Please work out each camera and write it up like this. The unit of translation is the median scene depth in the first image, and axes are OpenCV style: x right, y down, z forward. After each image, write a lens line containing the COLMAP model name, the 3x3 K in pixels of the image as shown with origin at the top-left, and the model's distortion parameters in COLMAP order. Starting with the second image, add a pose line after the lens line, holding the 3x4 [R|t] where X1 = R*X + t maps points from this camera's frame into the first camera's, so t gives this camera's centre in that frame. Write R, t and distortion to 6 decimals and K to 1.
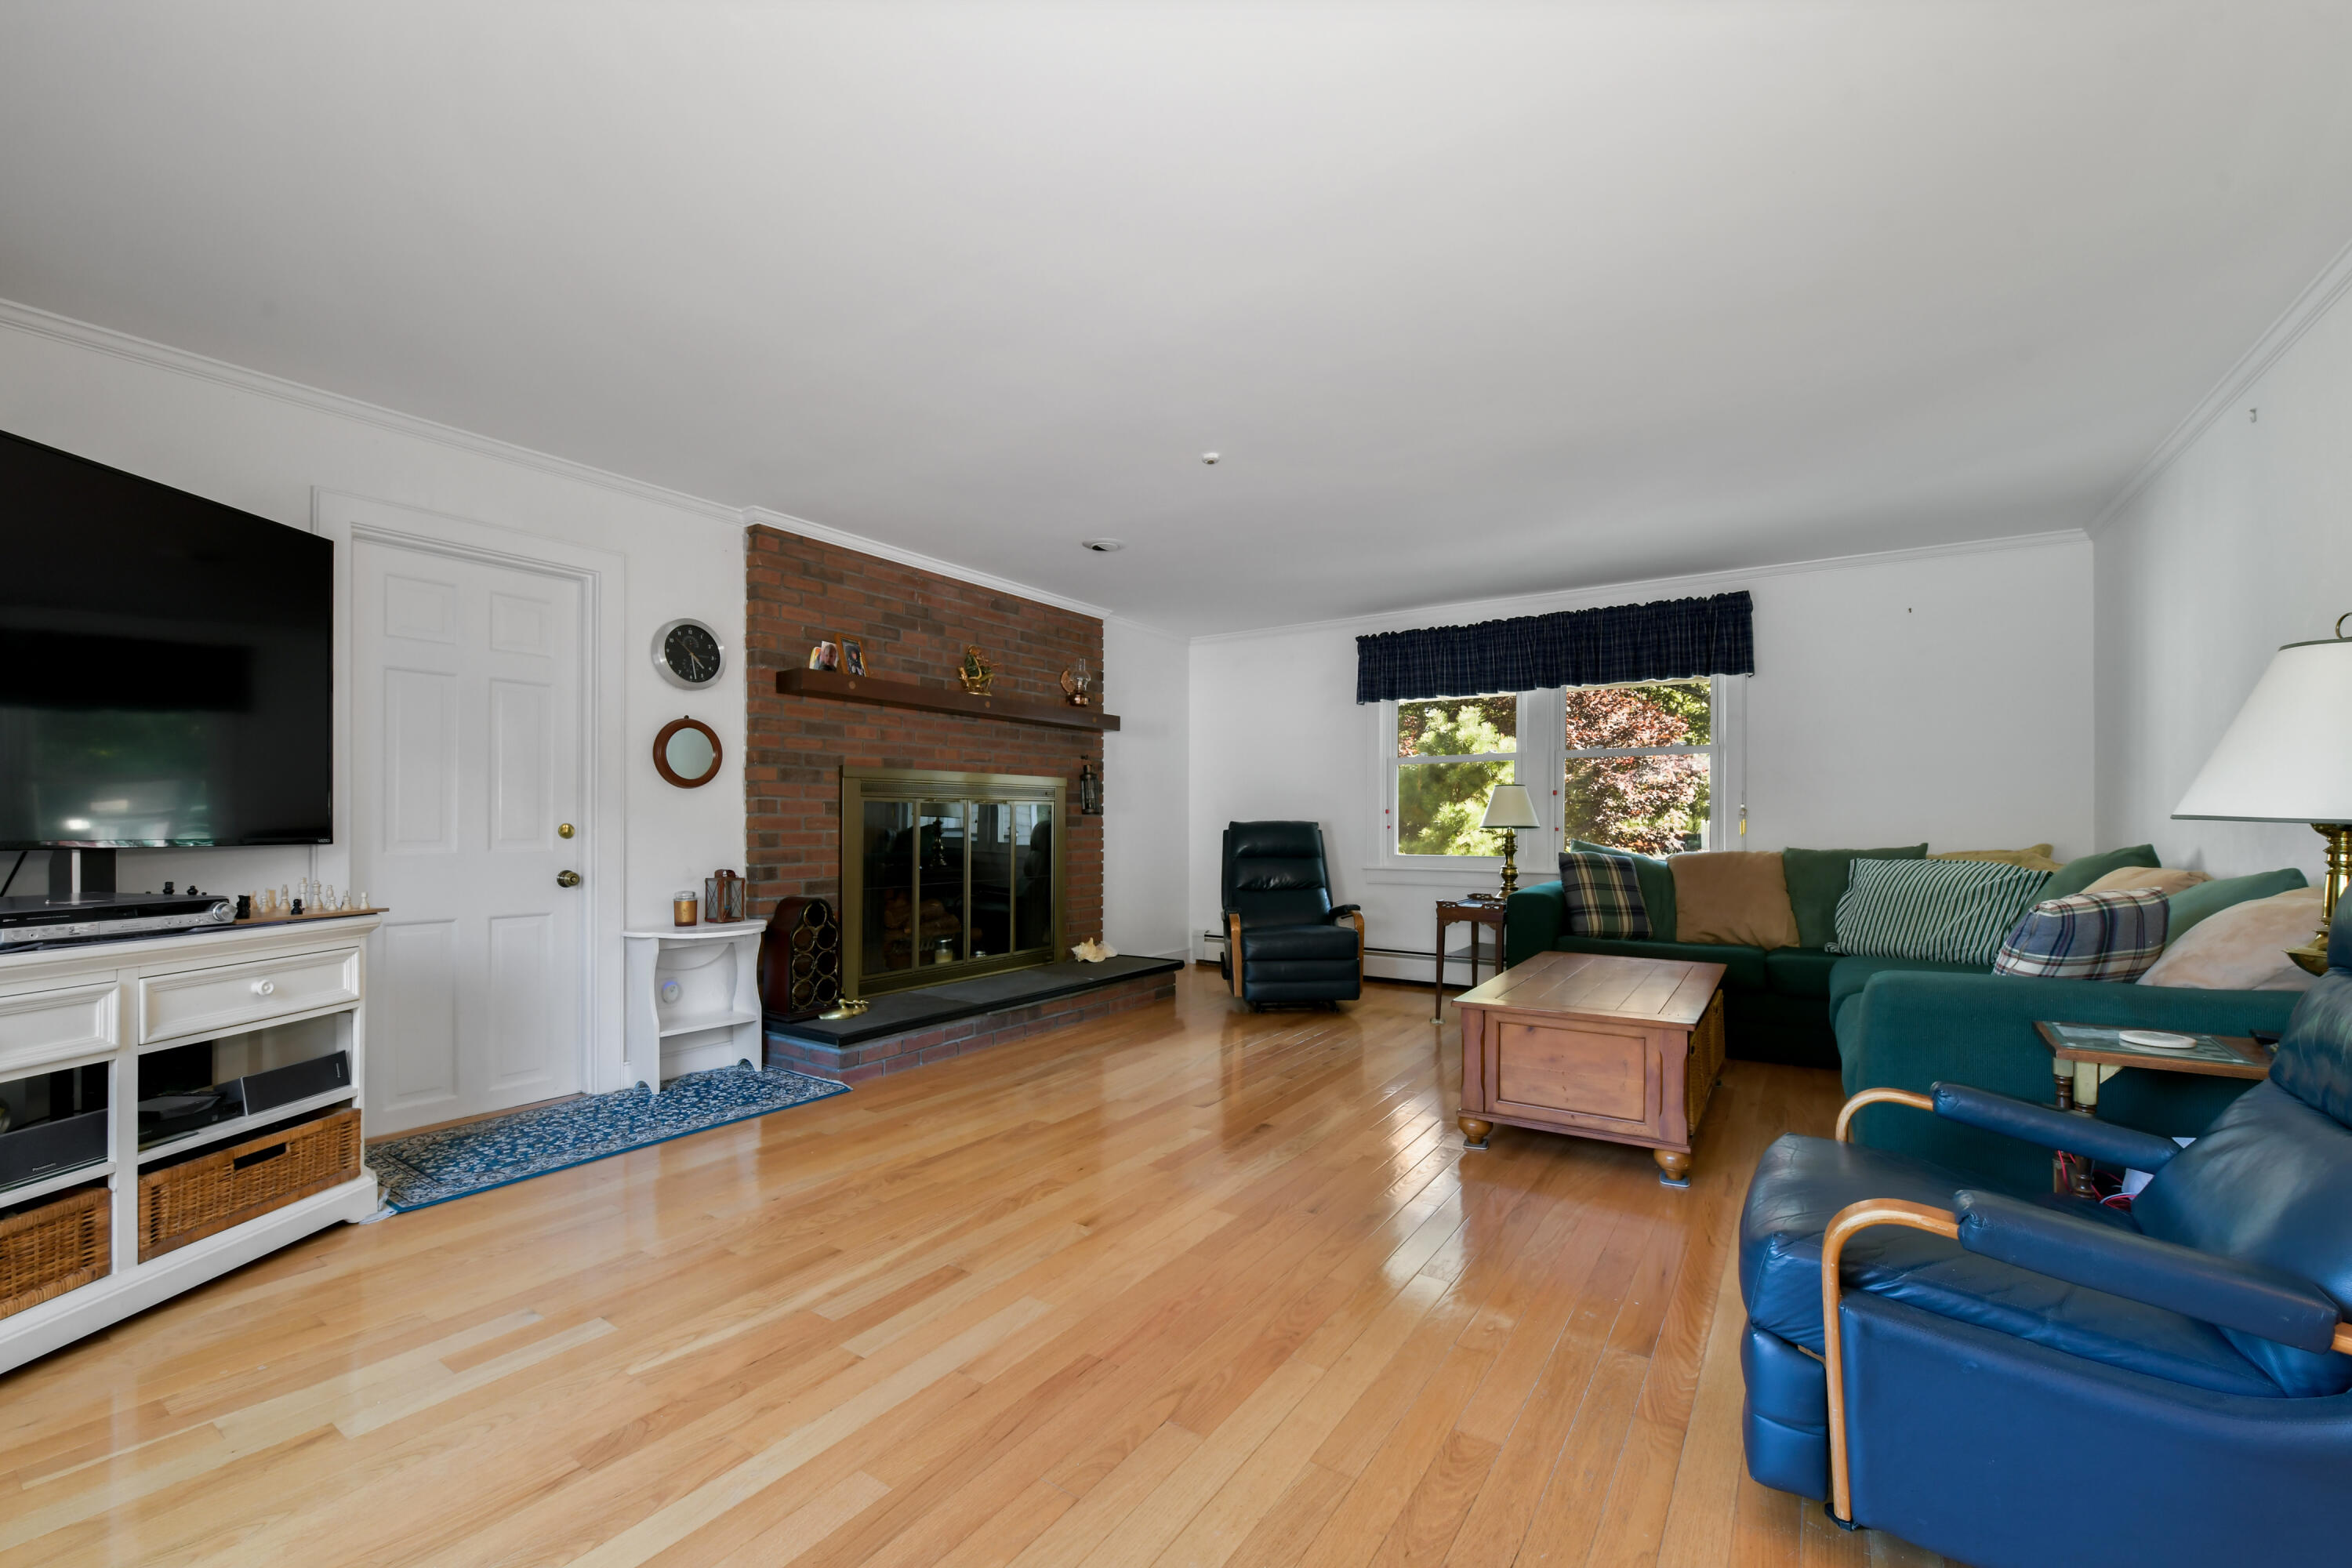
lens RADIAL K [[965.4, 0, 1176.0], [0, 965.4, 784.0], [0, 0, 1]] dist [-0.018789, -0.000672]
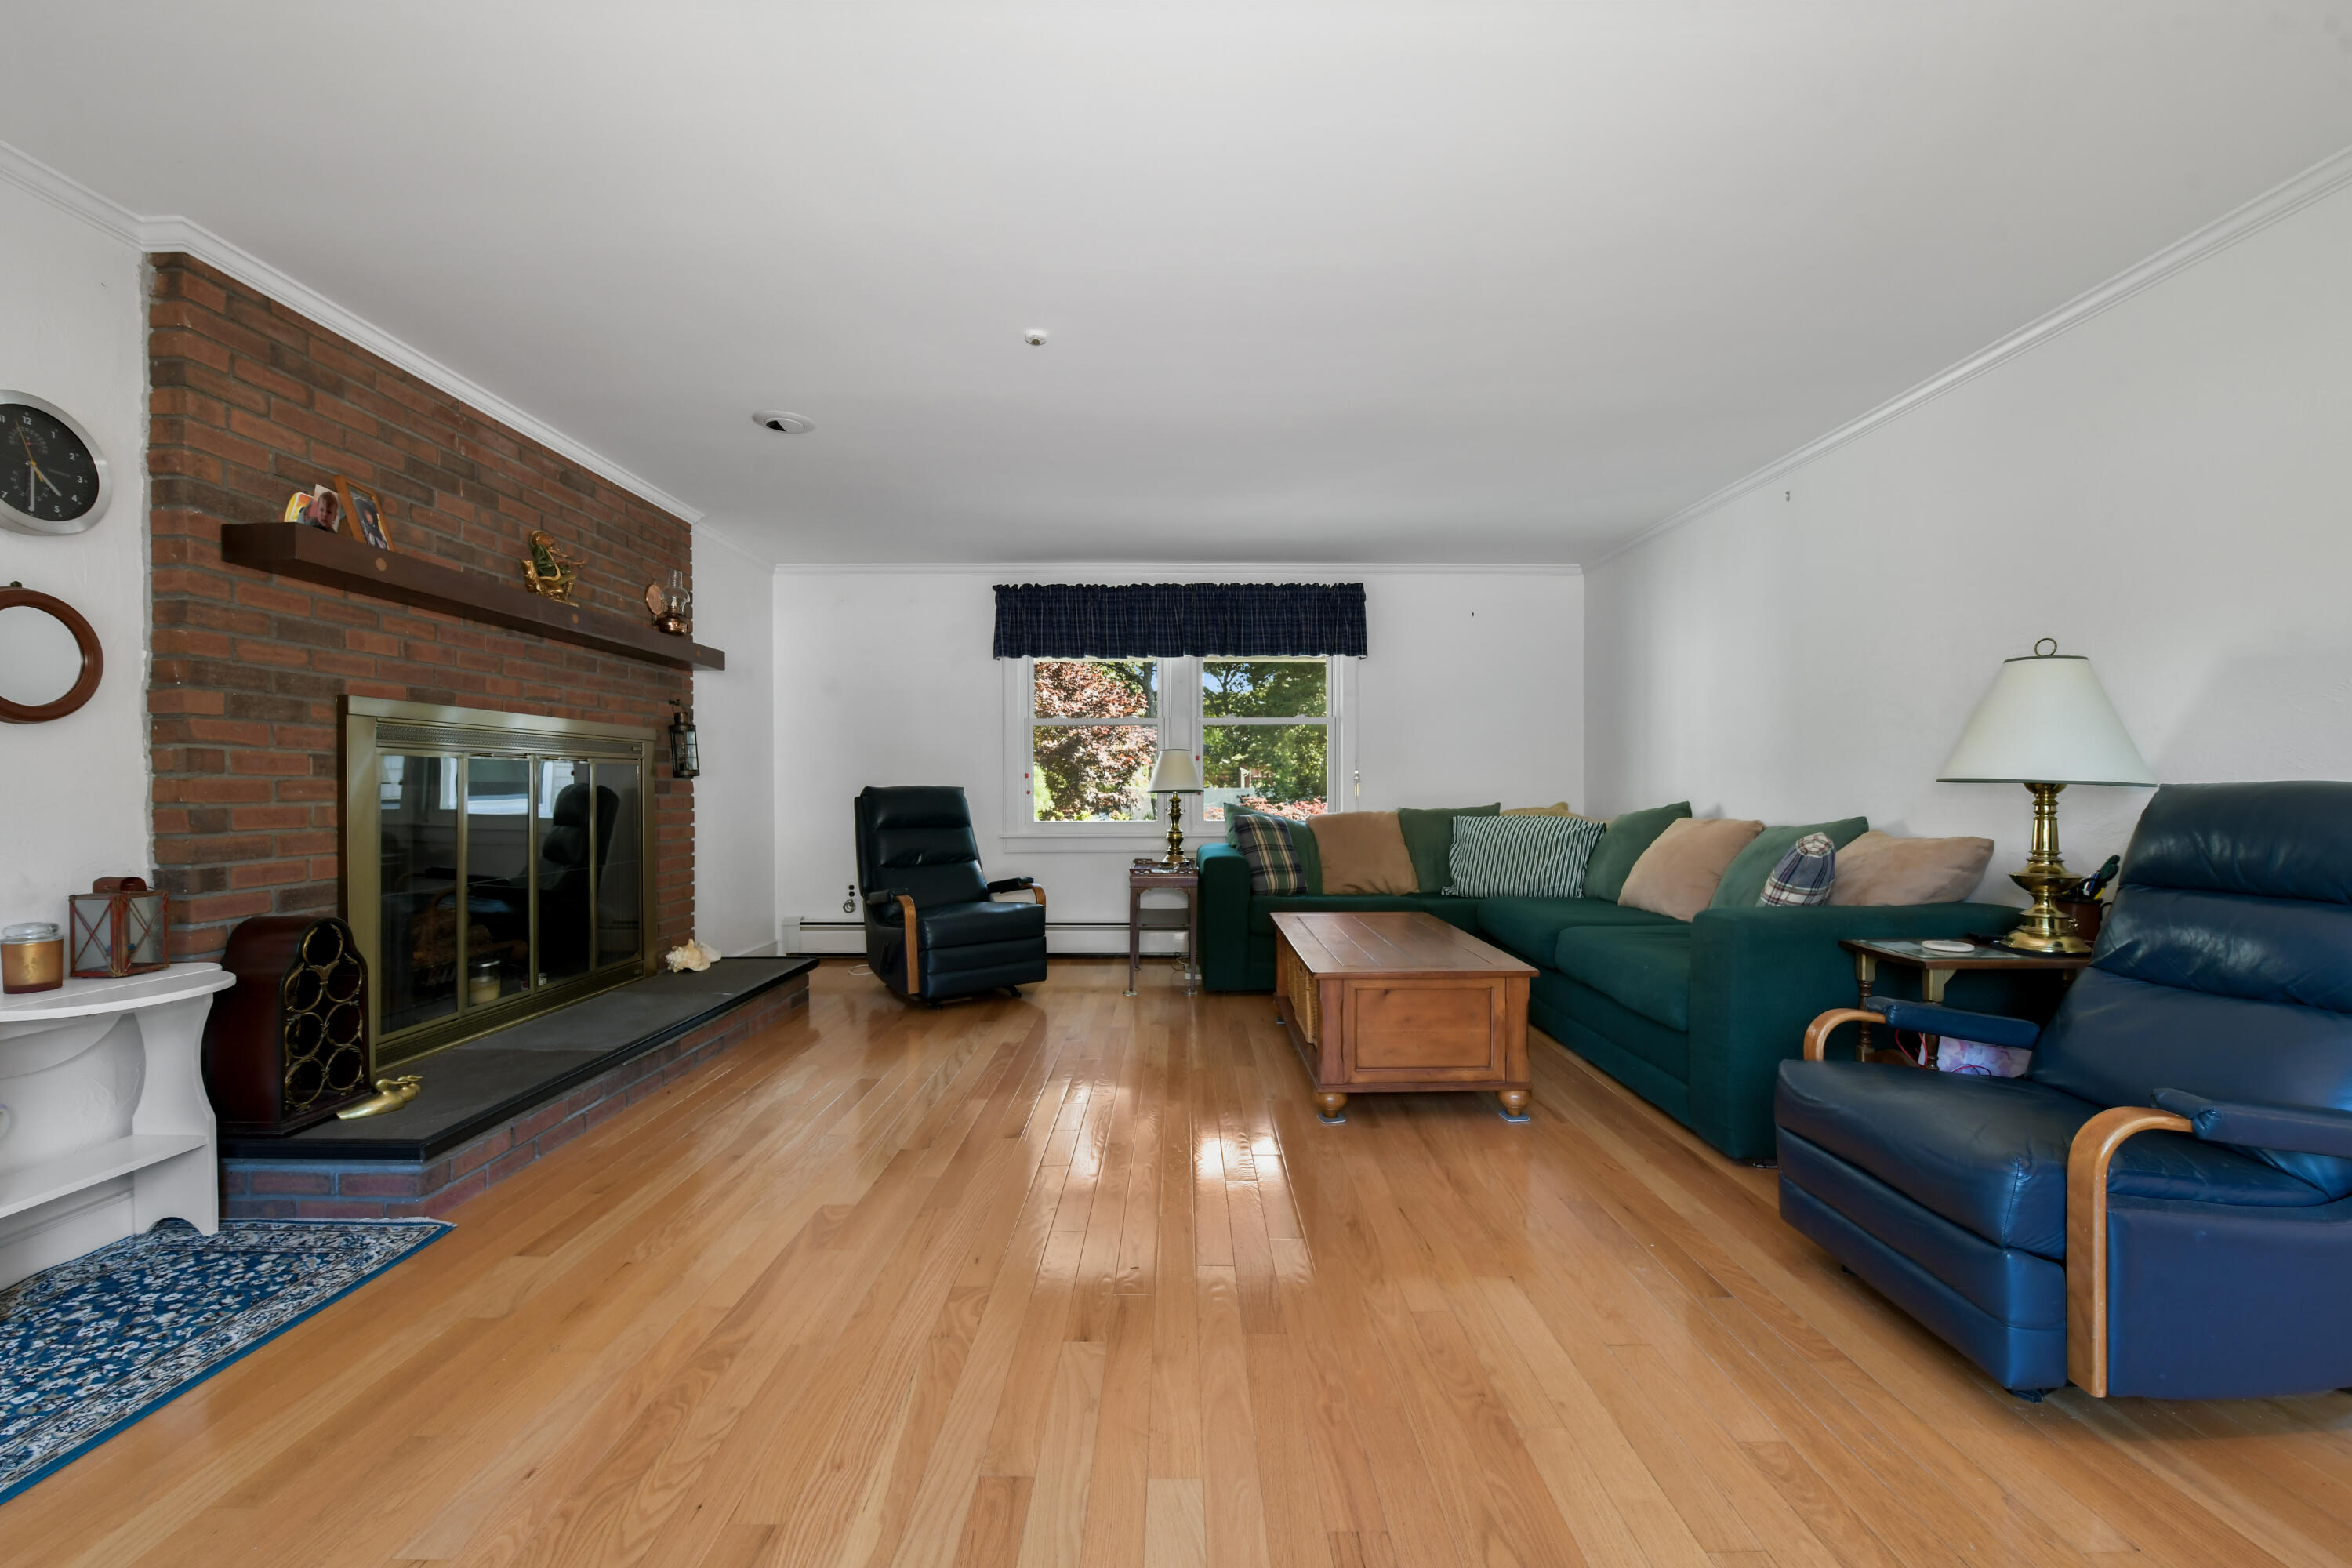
lens RADIAL K [[950.7, 0, 1186.0], [0, 950.7, 767.5], [0, 0, 1]] dist [-0.017406, 0.000379]
pose [[0.823102, 0.008888, 0.567824, -0.231259], [-0.019139, 0.999744, 0.012094, 0.008440], [-0.567571, -0.020822, 0.823061, 0.198624]]
